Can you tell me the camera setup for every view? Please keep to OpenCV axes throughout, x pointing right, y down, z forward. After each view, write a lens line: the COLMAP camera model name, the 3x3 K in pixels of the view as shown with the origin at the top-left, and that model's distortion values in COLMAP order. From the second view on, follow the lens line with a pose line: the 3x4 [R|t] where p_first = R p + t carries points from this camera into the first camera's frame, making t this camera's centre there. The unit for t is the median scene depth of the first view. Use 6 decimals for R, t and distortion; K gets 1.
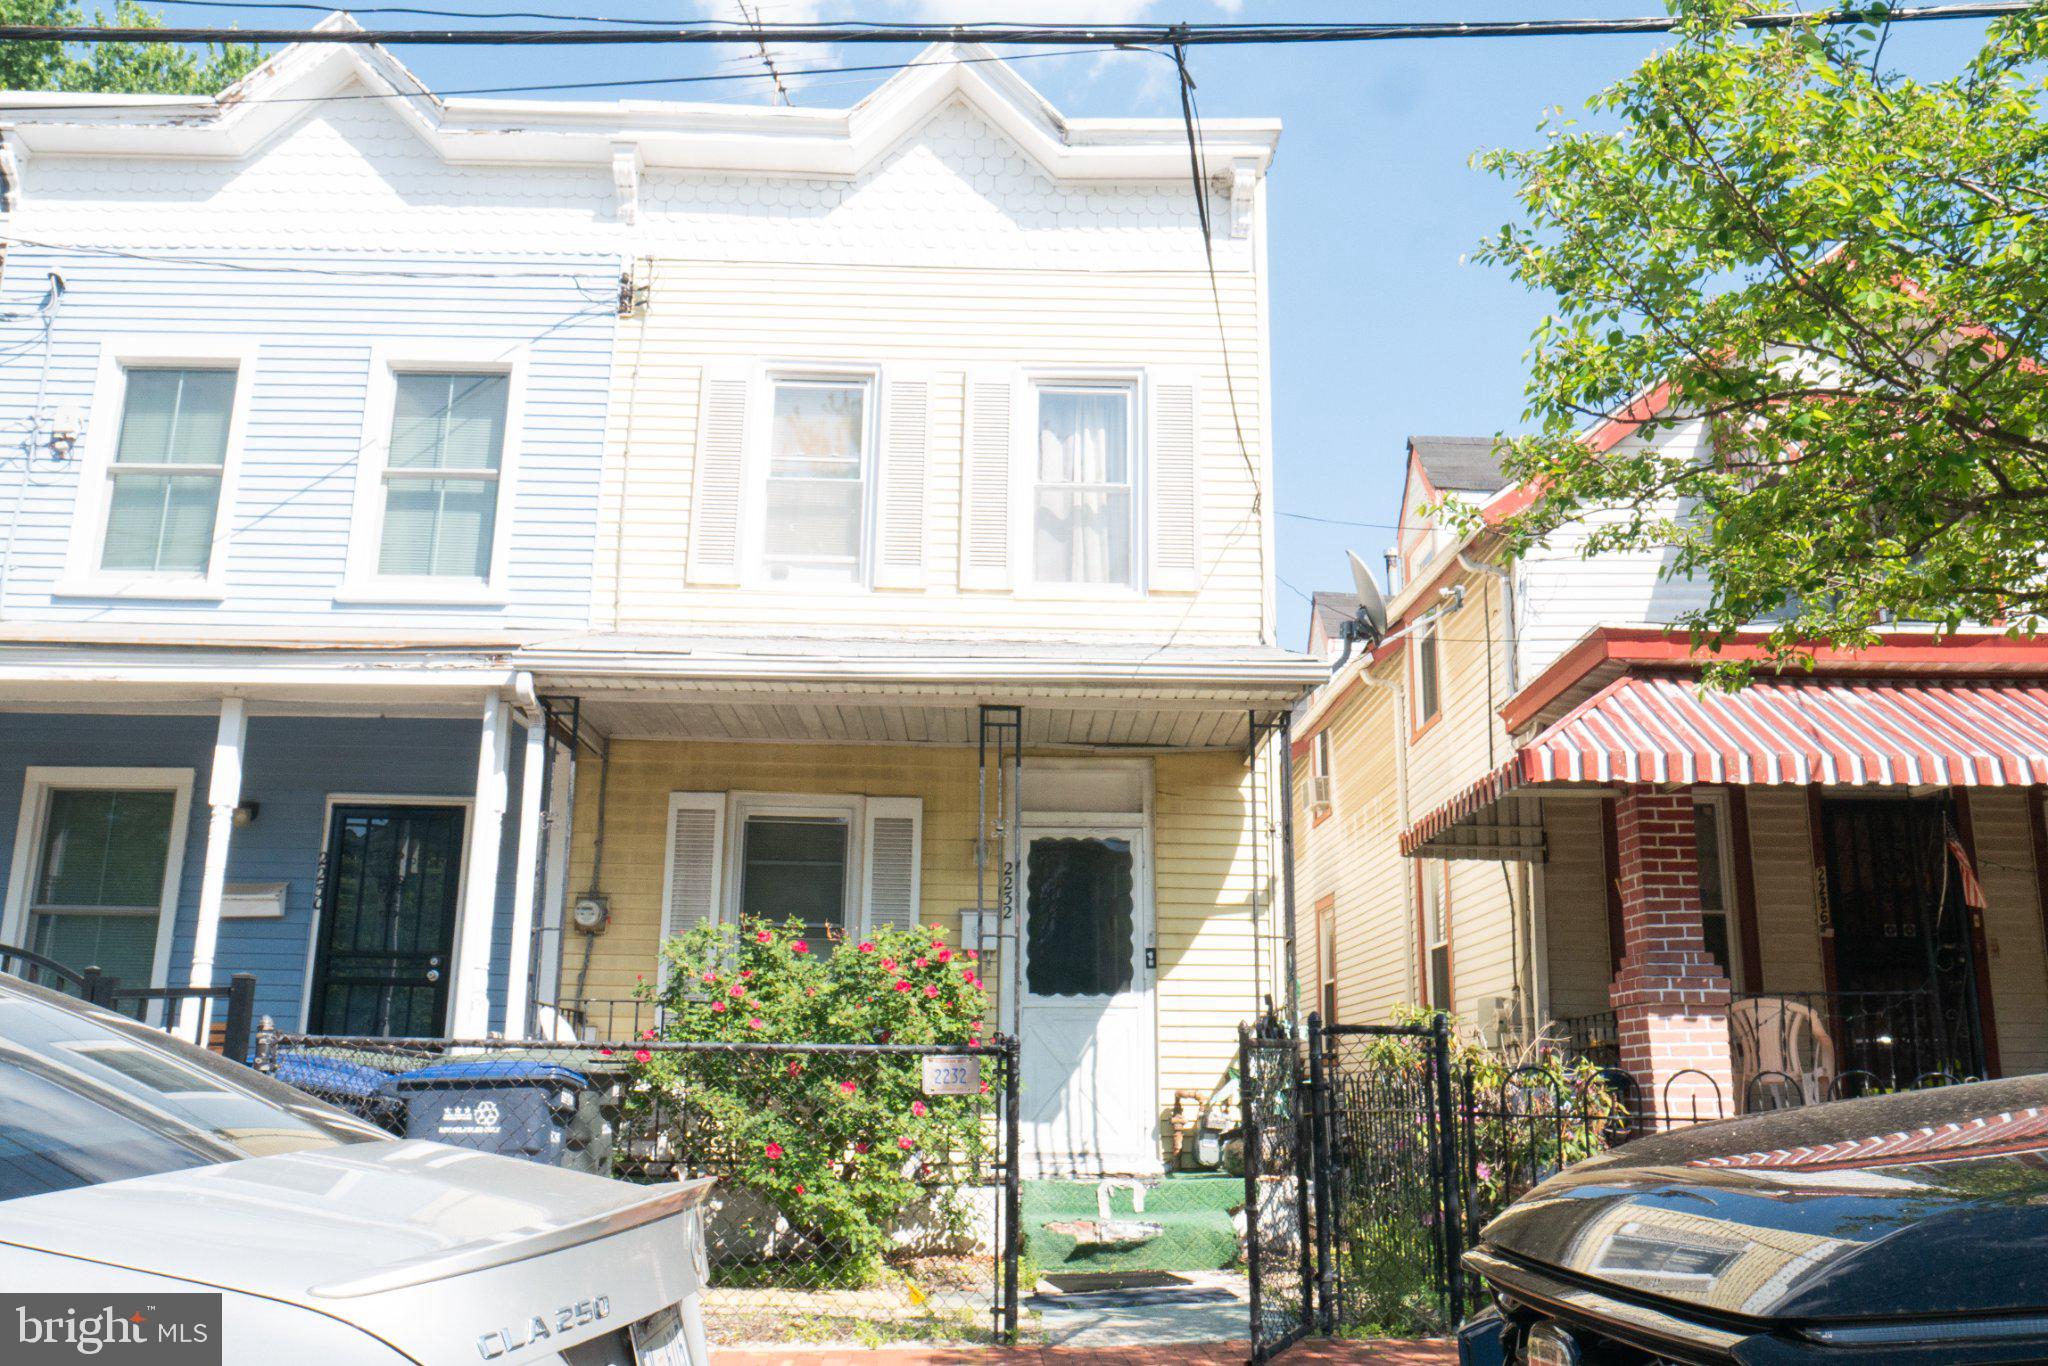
lens RADIAL K [[1707.0, 0, 1012.5], [0, 1707.0, 695.4], [0, 0, 1]] dist [-0.031139, 0.011383]
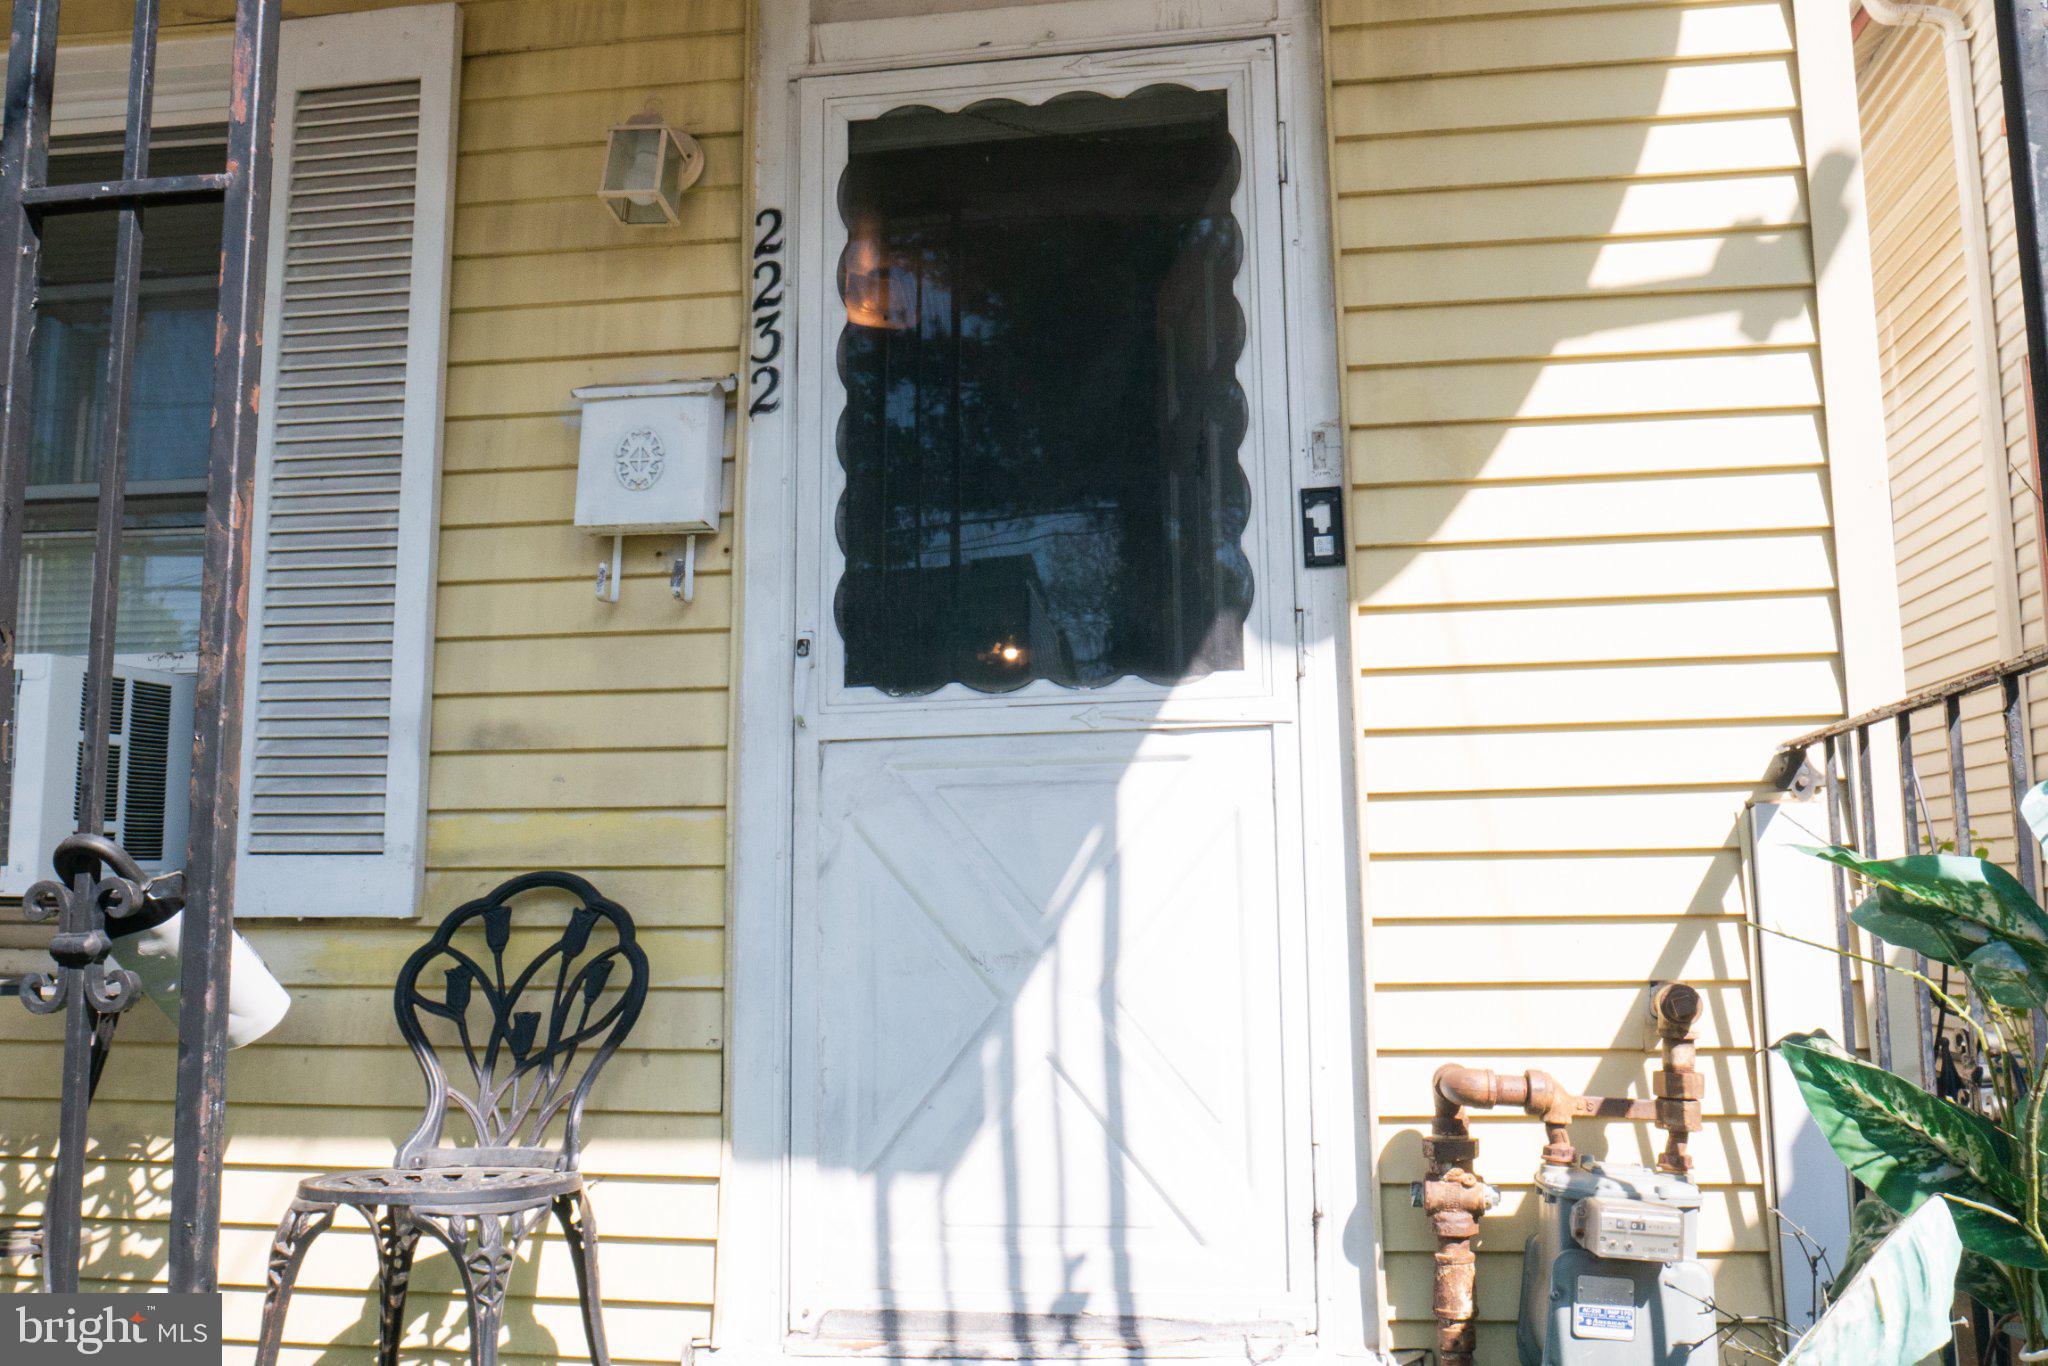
lens RADIAL K [[1707.0, 0, 1061.8], [0, 1707.0, 687.9], [0, 0, 1]] dist [-0.031139, 0.011383]
pose [[0.989154, -0.043157, -0.140398, 0.079185], [0.056072, 0.994419, 0.089374, 0.156389], [0.135758, -0.096277, 0.986053, 0.765472]]
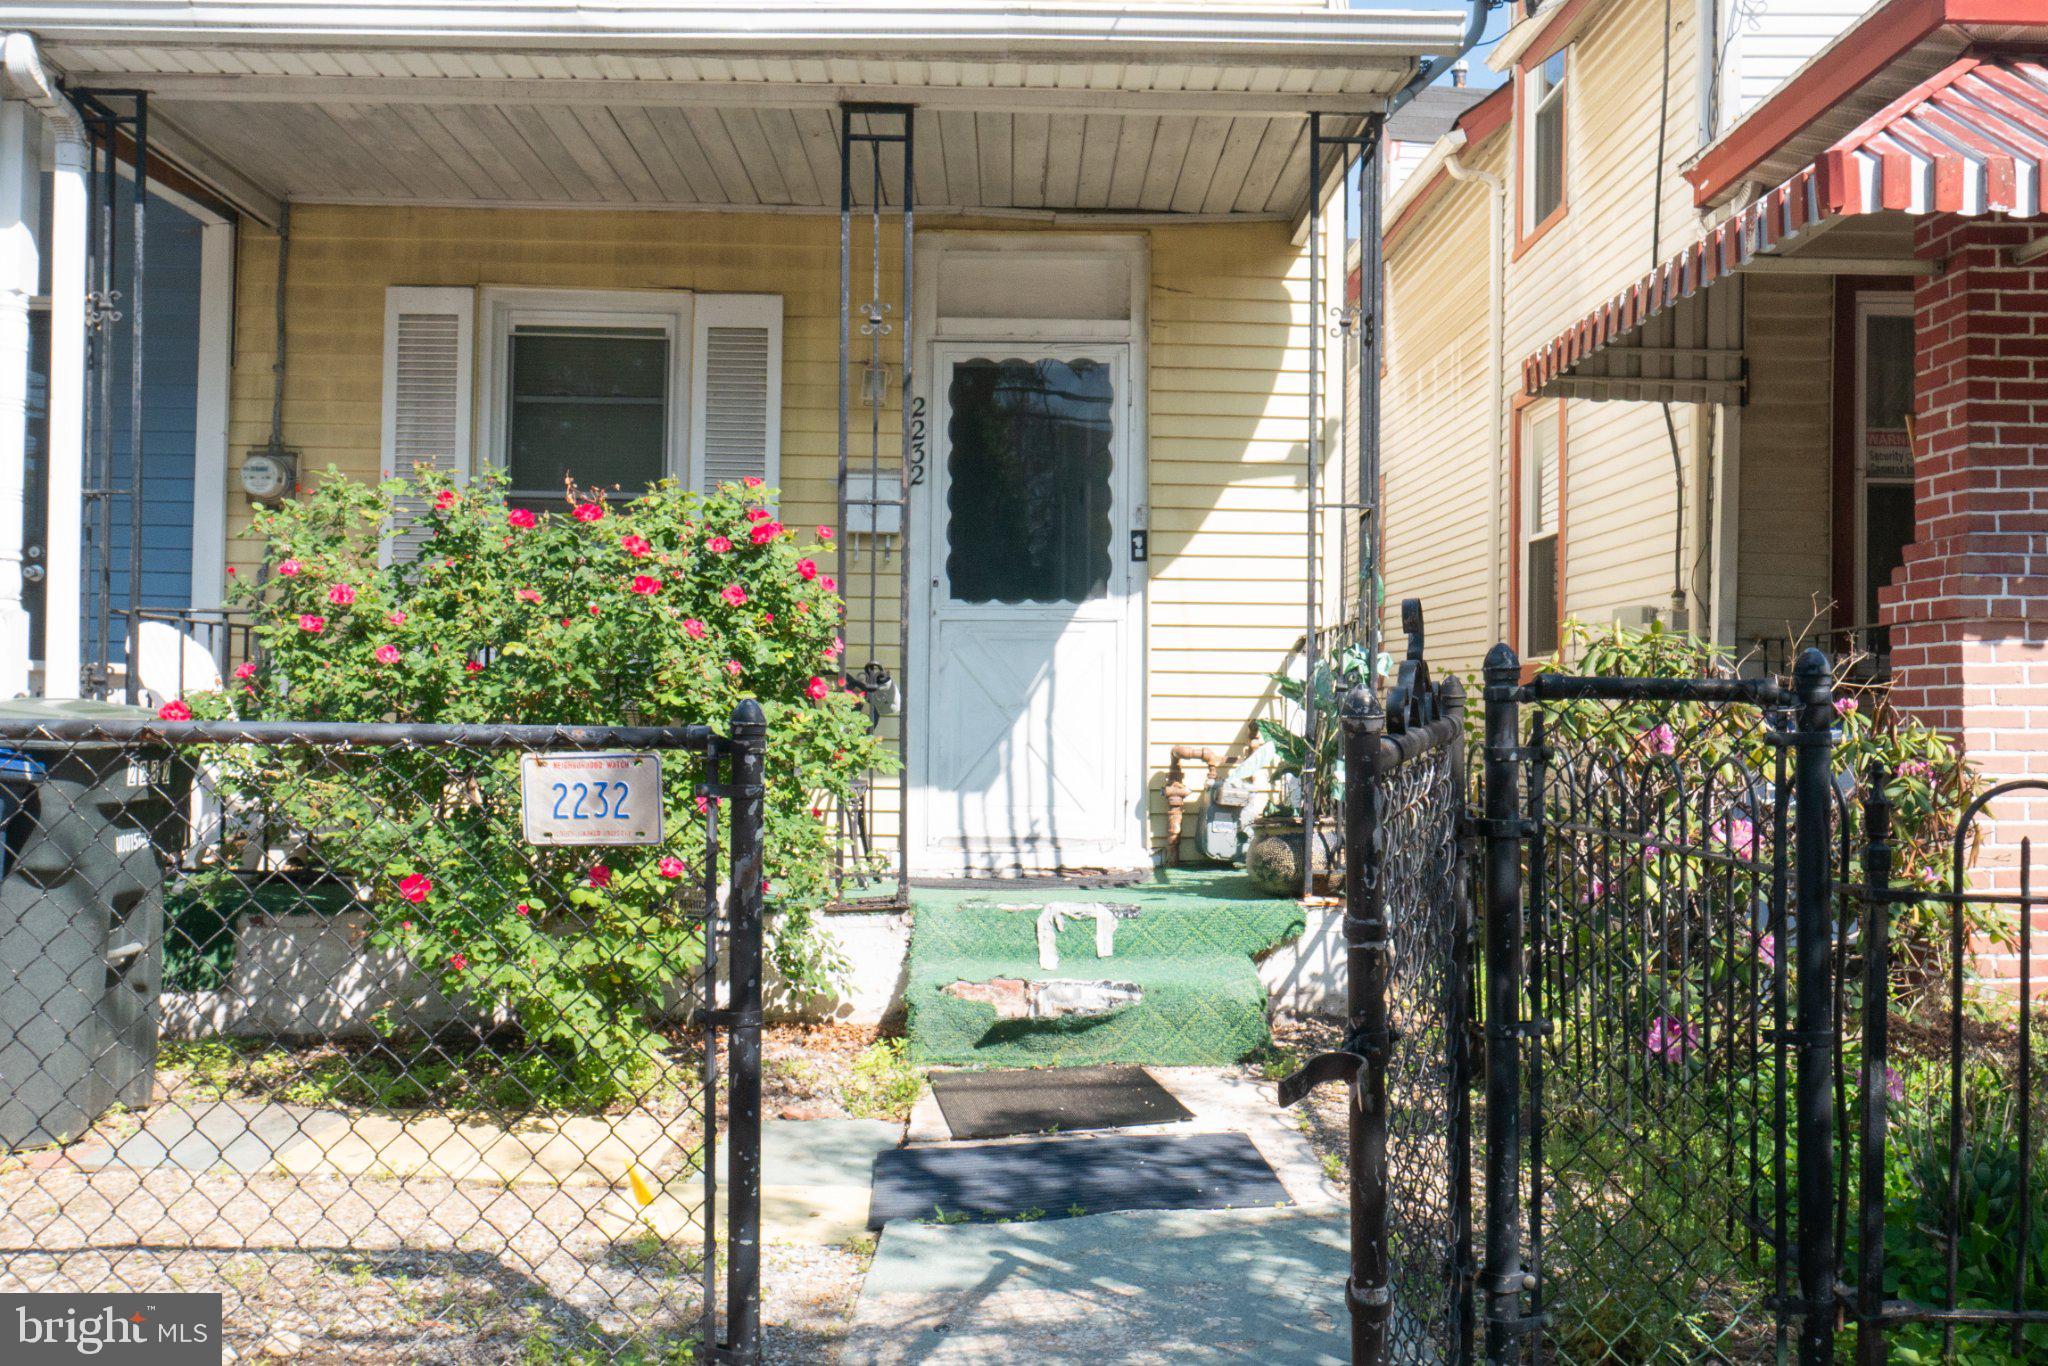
lens RADIAL K [[1707.0, 0, 1027.6], [0, 1707.0, 681.1], [0, 0, 1]] dist [-0.031139, 0.011383]
pose [[1.000000, 0.000909, 0.000246, 0.039640], [-0.000941, 0.975835, 0.218509, 0.064206], [-0.000041, -0.218509, 0.975835, 0.365146]]
